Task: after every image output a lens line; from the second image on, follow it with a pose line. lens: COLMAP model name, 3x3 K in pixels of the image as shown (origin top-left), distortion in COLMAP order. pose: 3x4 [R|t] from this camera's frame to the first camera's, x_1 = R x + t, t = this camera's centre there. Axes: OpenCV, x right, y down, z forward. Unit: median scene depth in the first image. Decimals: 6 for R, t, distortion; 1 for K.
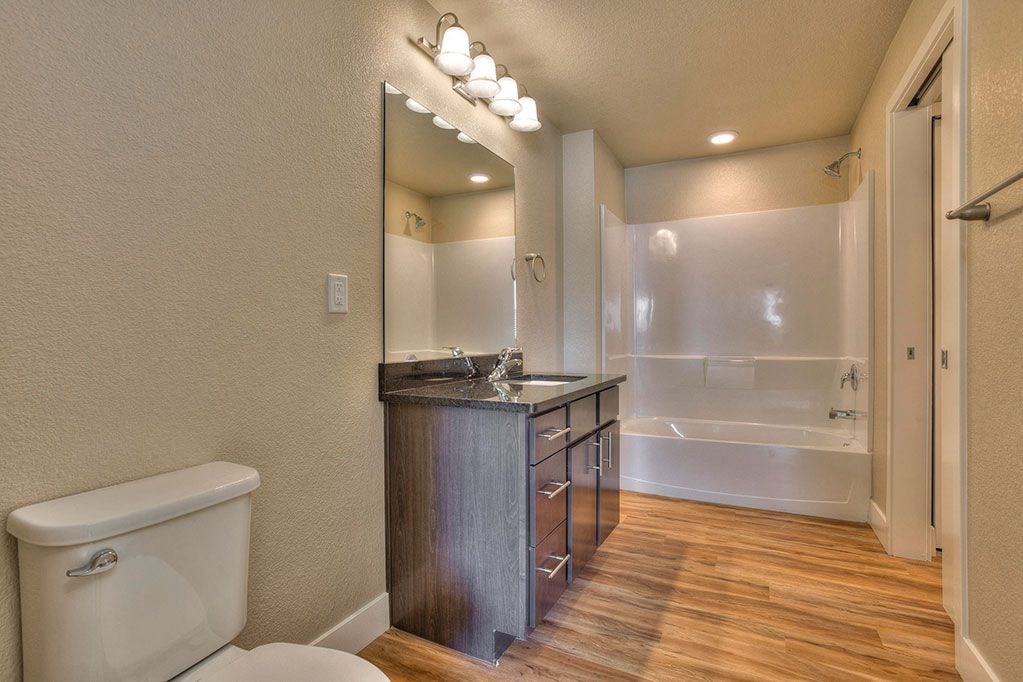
lens RADIAL K [[491.3, 0, 511.5], [0, 491.3, 341.0], [0, 0, 1]] dist [-0.002856, 0.000409]
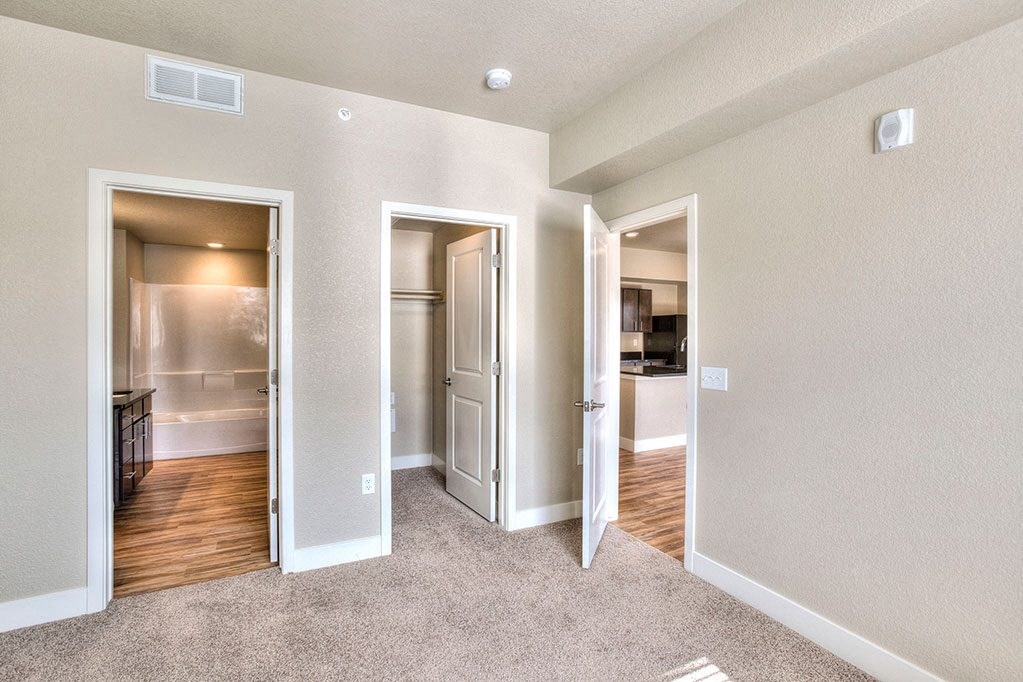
lens RADIAL K [[491.3, 0, 511.5], [0, 491.3, 341.0], [0, 0, 1]] dist [-0.002856, 0.000409]
pose [[0.598875, -0.009338, 0.800788, -0.480754], [0.005117, 0.999956, 0.007834, -0.126732], [-0.800826, -0.000594, 0.598897, -1.287874]]
